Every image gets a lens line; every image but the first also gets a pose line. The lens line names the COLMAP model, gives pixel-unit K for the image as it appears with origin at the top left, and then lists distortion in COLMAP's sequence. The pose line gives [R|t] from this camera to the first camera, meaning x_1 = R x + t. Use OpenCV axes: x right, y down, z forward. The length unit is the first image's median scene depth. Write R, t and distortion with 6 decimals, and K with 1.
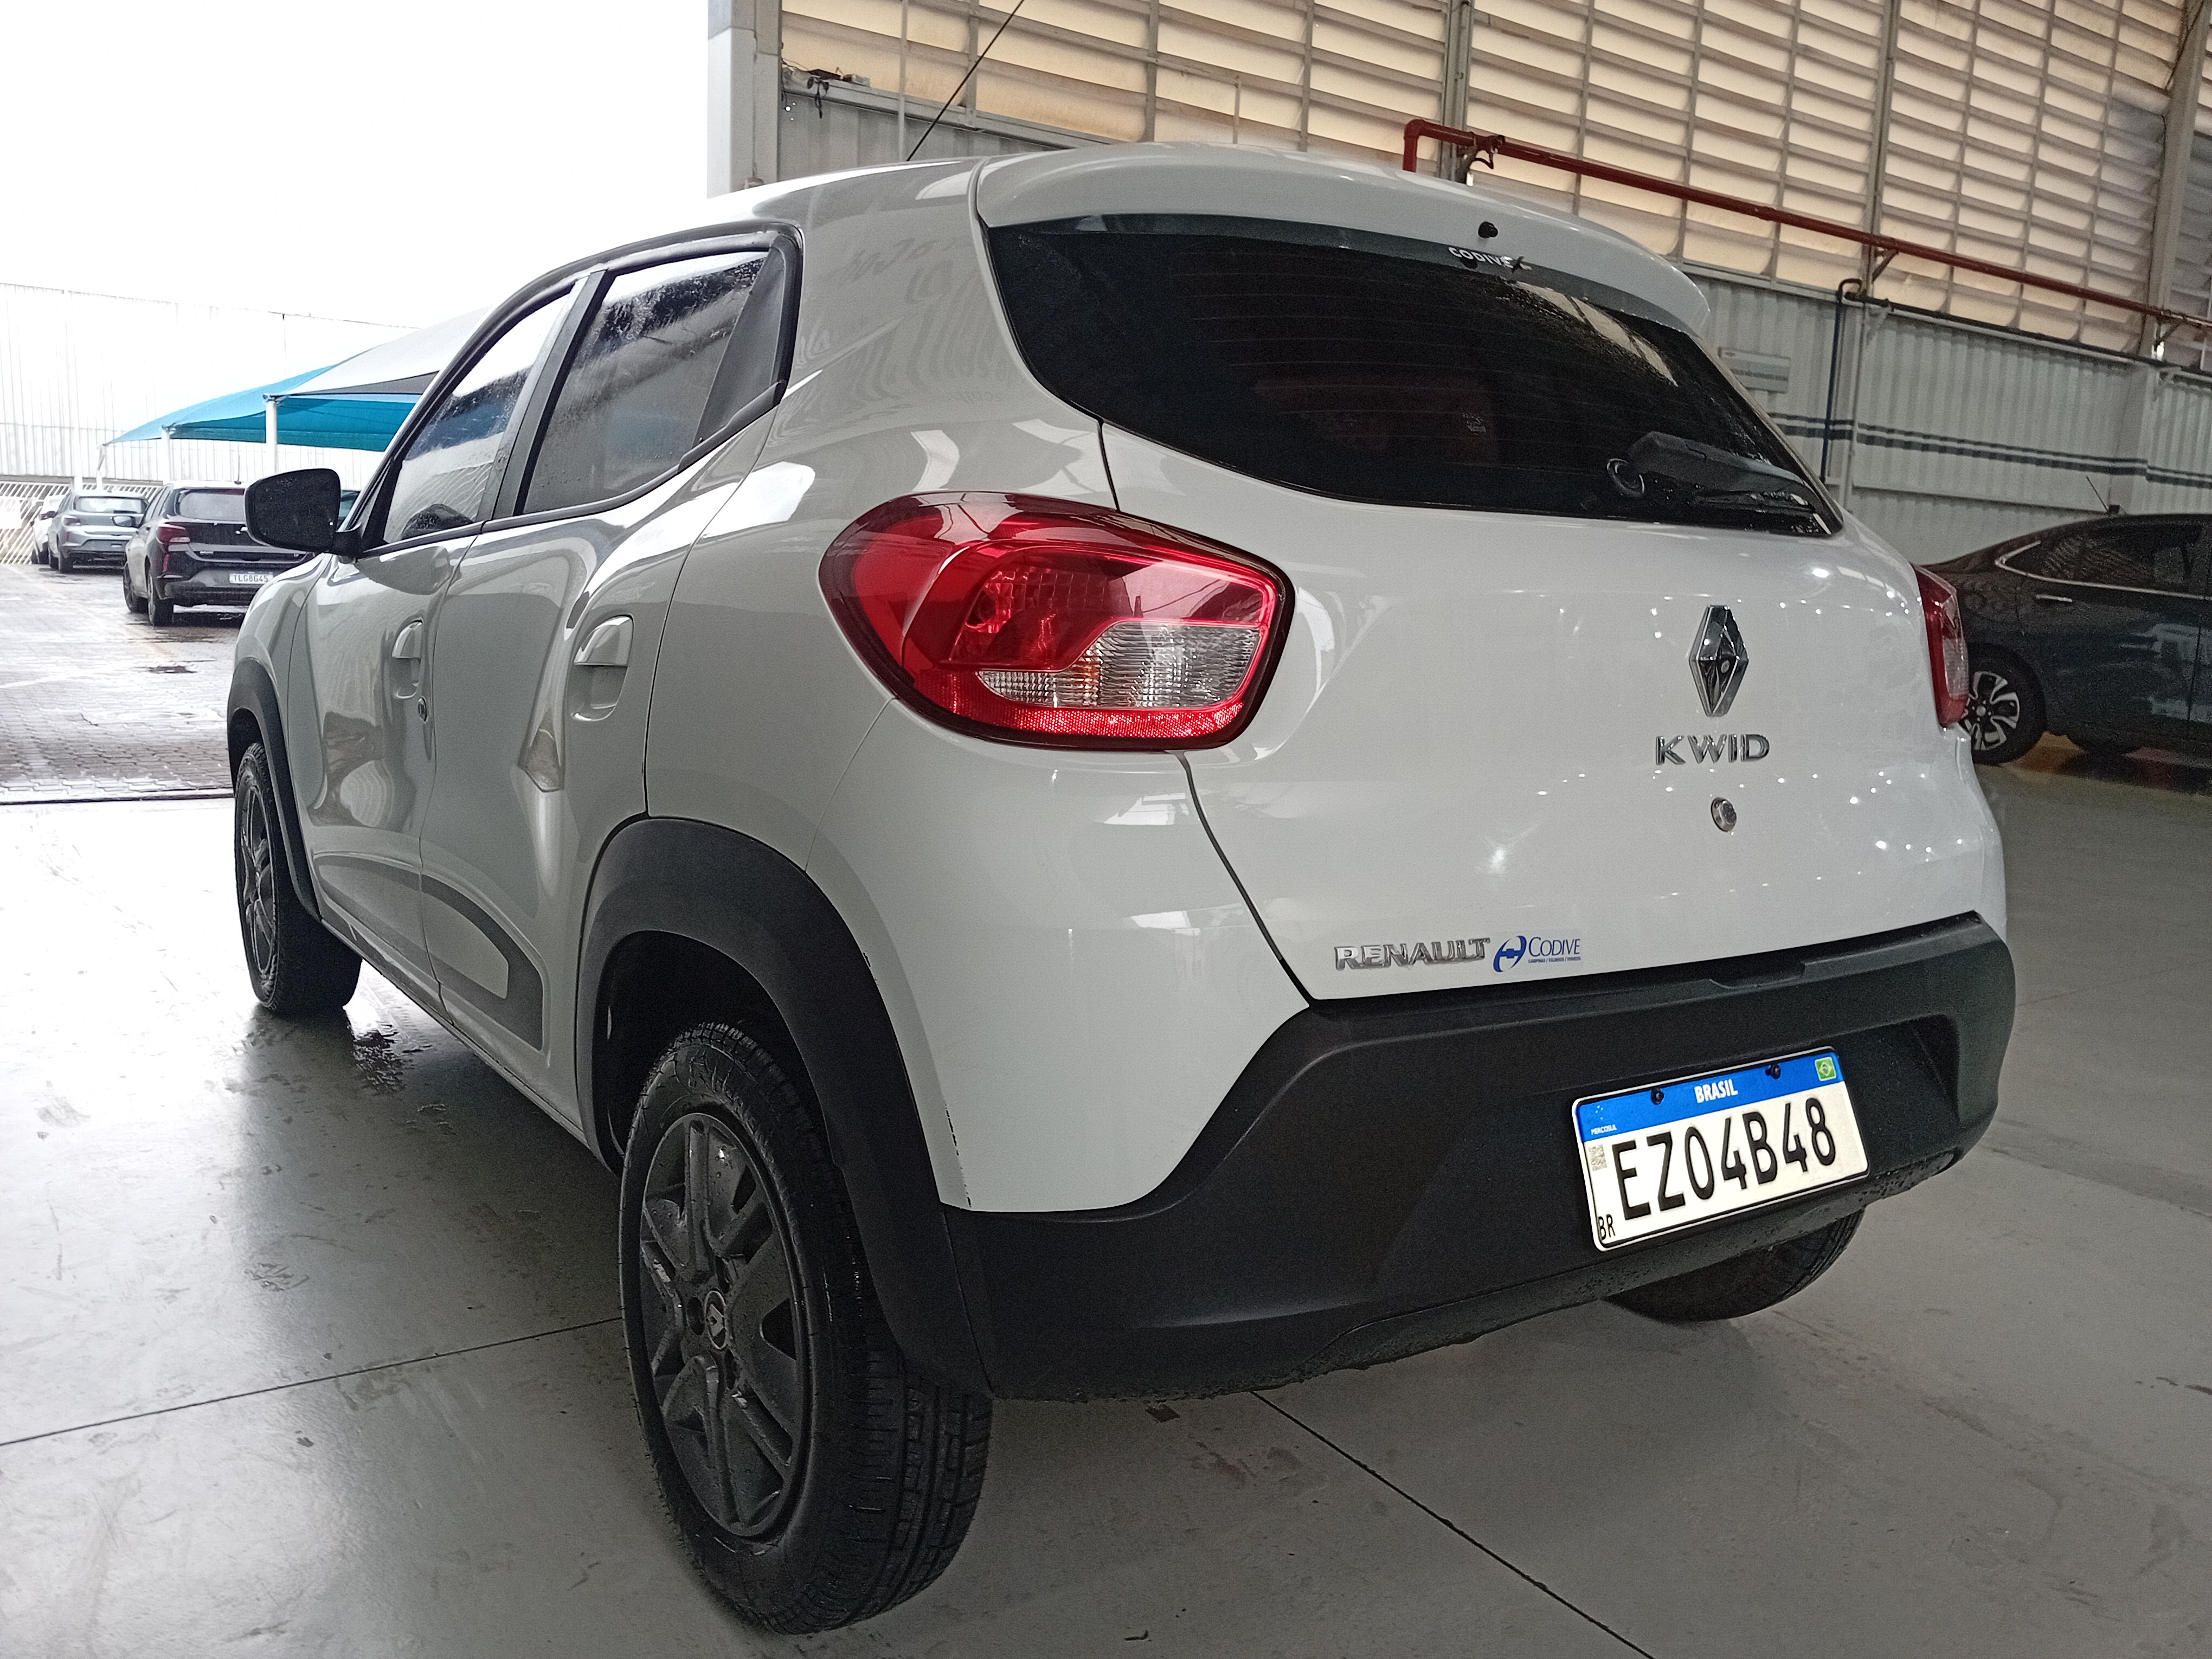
lens RADIAL K [[1687.0, 0, 1132.7], [0, 1687.0, 819.5], [0, 0, 1]] dist [0.044792, -0.132247]
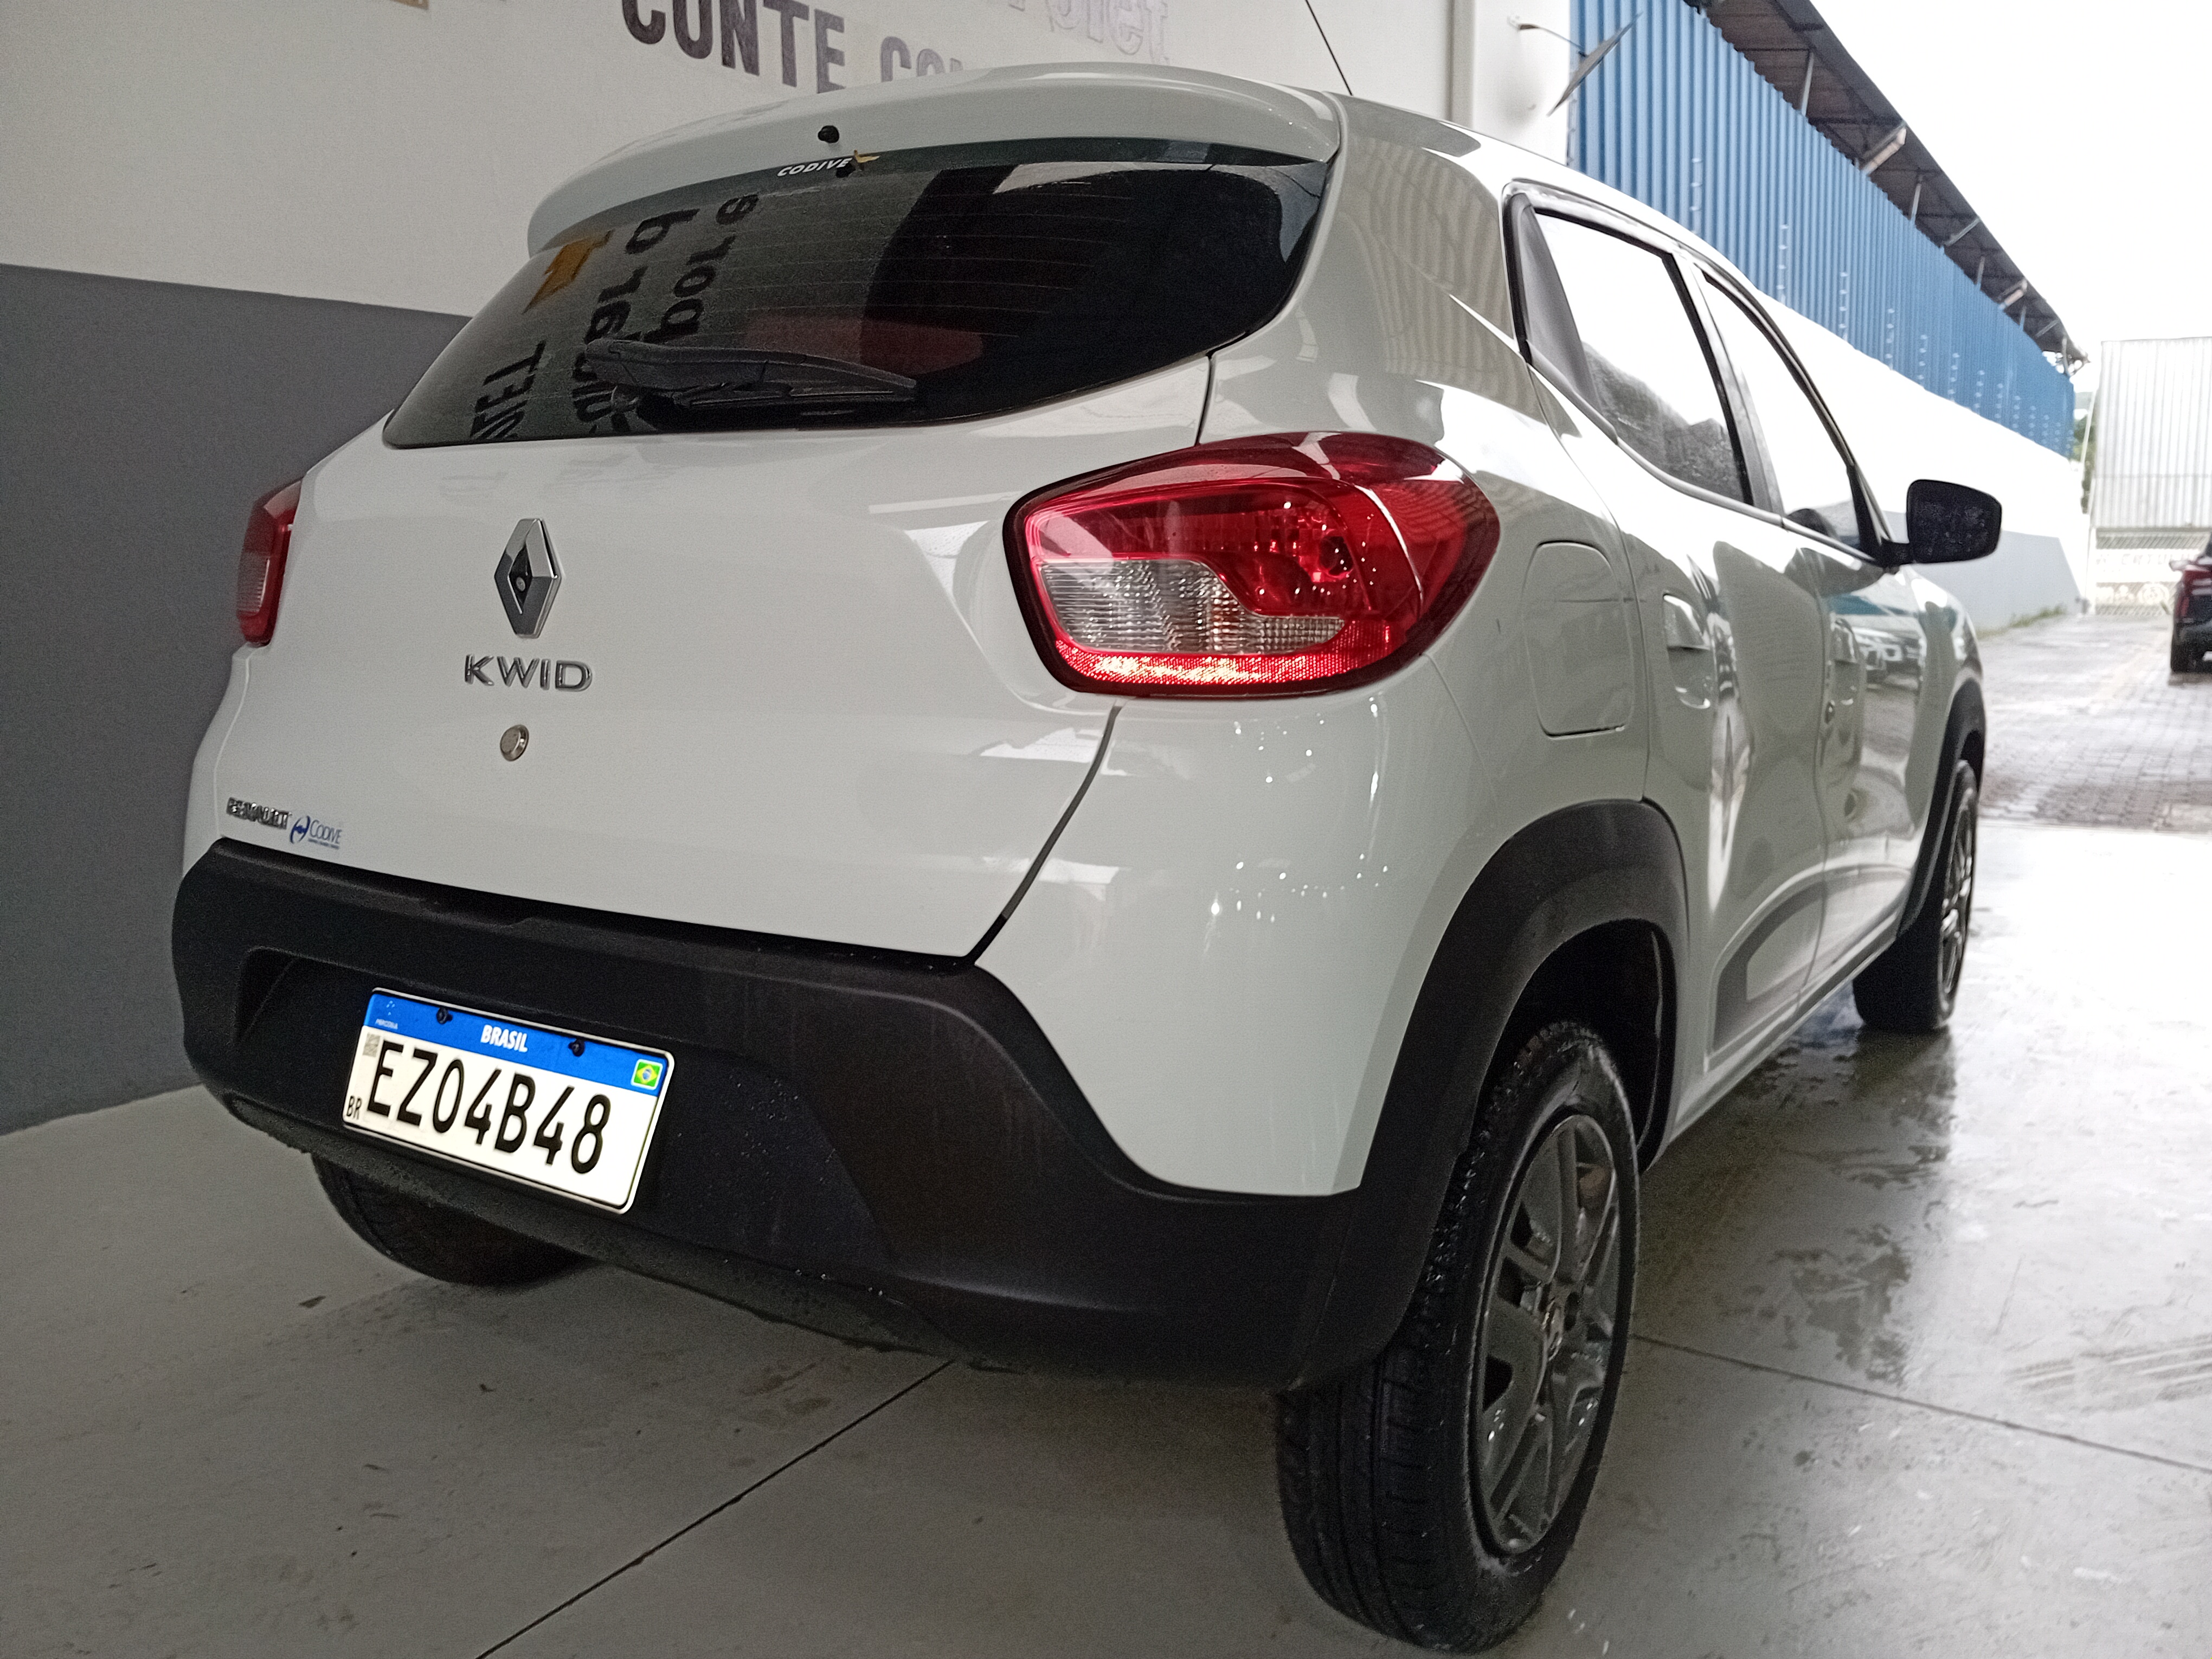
lens RADIAL K [[1705.8, 0, 1112.8], [0, 1705.8, 820.3], [0, 0, 1]] dist [0.093341, -0.208955]
pose [[0.369988, 0.092399, -0.924430, 1.345995], [-0.124231, 0.991026, 0.049334, -0.048070], [0.920693, 0.096589, 0.378146, 0.944742]]
